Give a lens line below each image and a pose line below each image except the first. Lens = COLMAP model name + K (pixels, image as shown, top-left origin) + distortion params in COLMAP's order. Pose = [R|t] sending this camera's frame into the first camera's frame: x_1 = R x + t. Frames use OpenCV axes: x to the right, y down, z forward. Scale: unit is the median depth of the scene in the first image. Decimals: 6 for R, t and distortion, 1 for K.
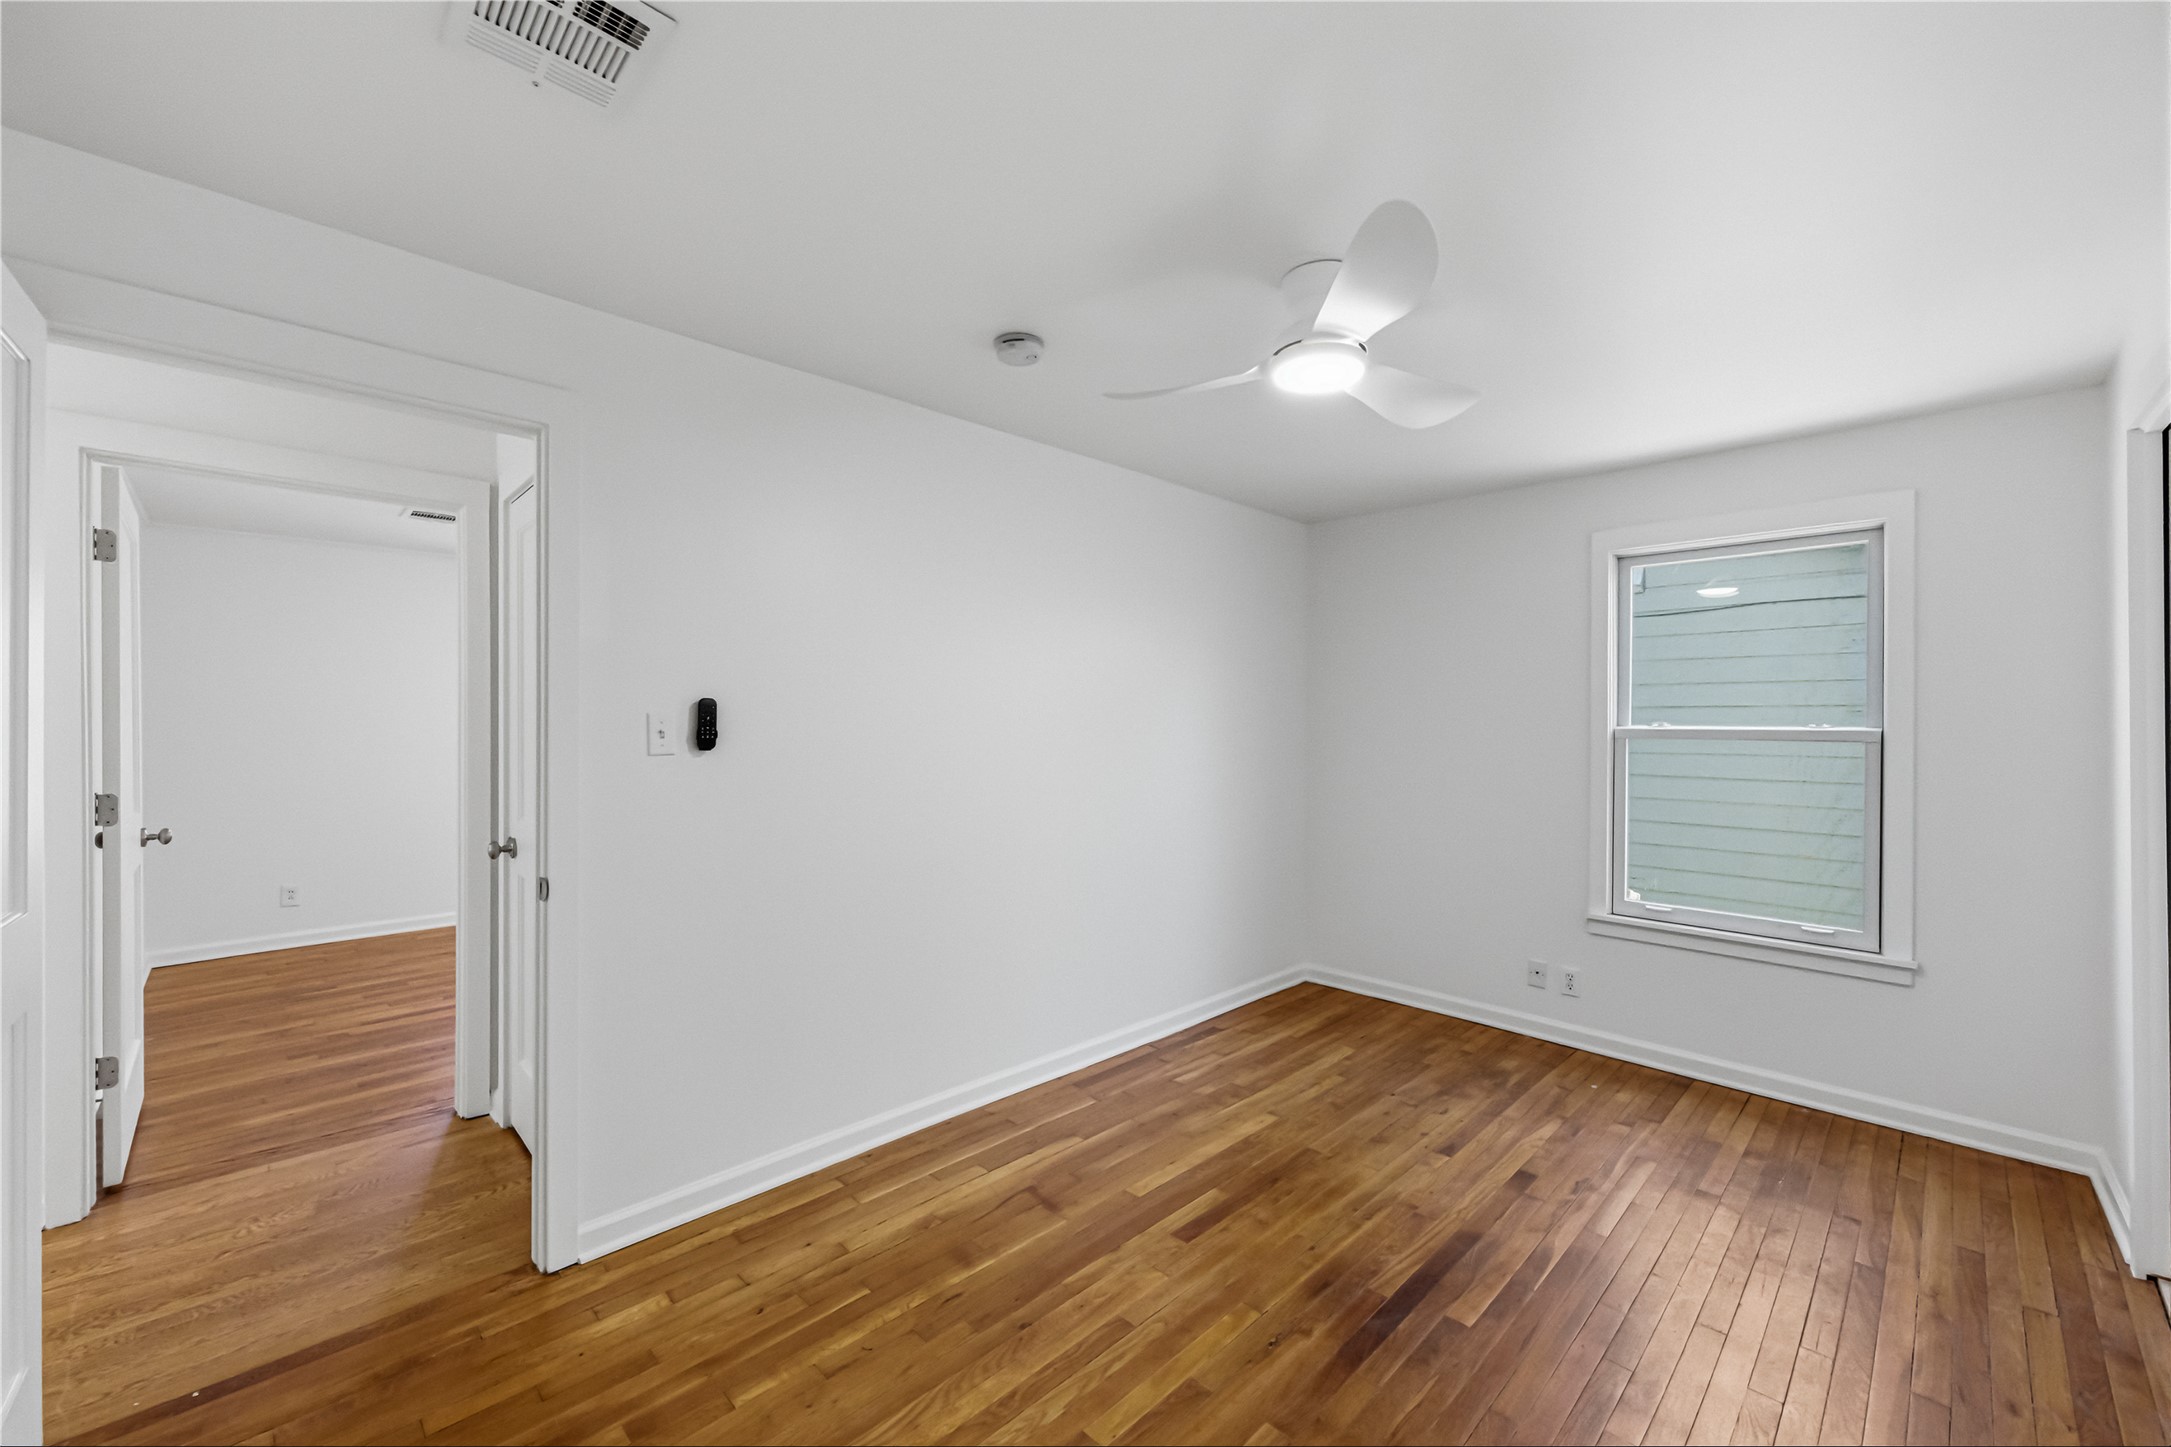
lens RADIAL K [[851.5, 0, 1091.9], [0, 851.5, 727.4], [0, 0, 1]] dist [0.007021, 0.000213]
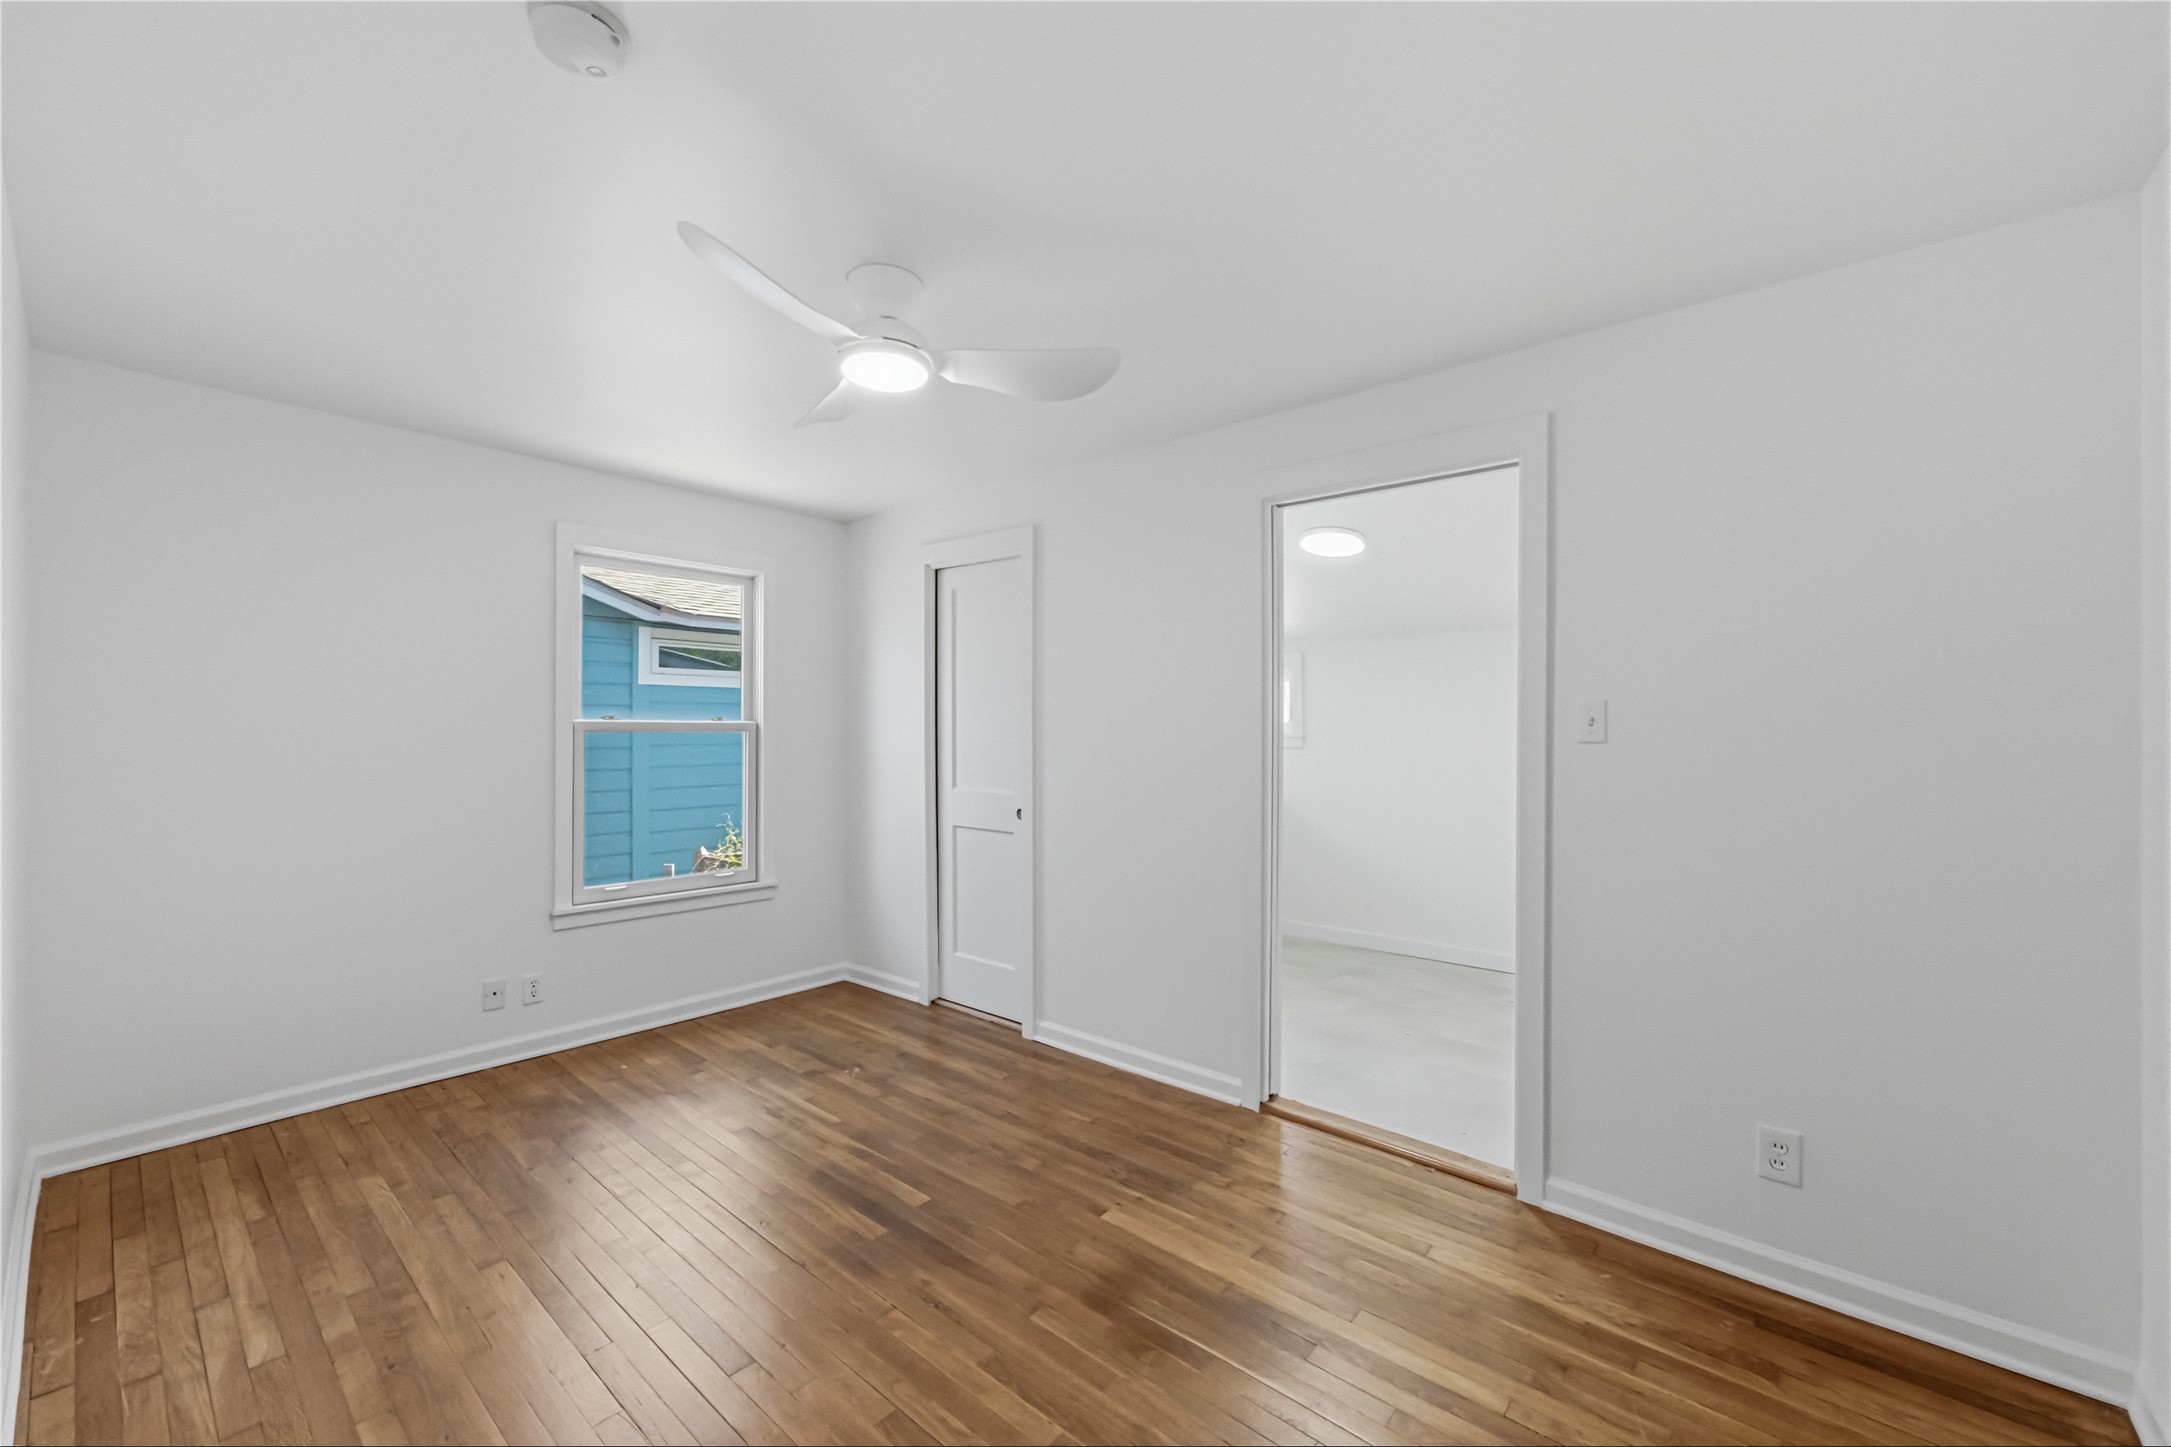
lens RADIAL K [[856.9, 0, 1088.5], [0, 856.9, 728.5], [0, 0, 1]] dist [-0.000012, -0.000470]
pose [[-0.066326, -0.003510, 0.997792, -0.475713], [0.002855, 0.999989, 0.003707, 0.008736], [-0.997794, 0.003094, -0.066315, 0.501177]]
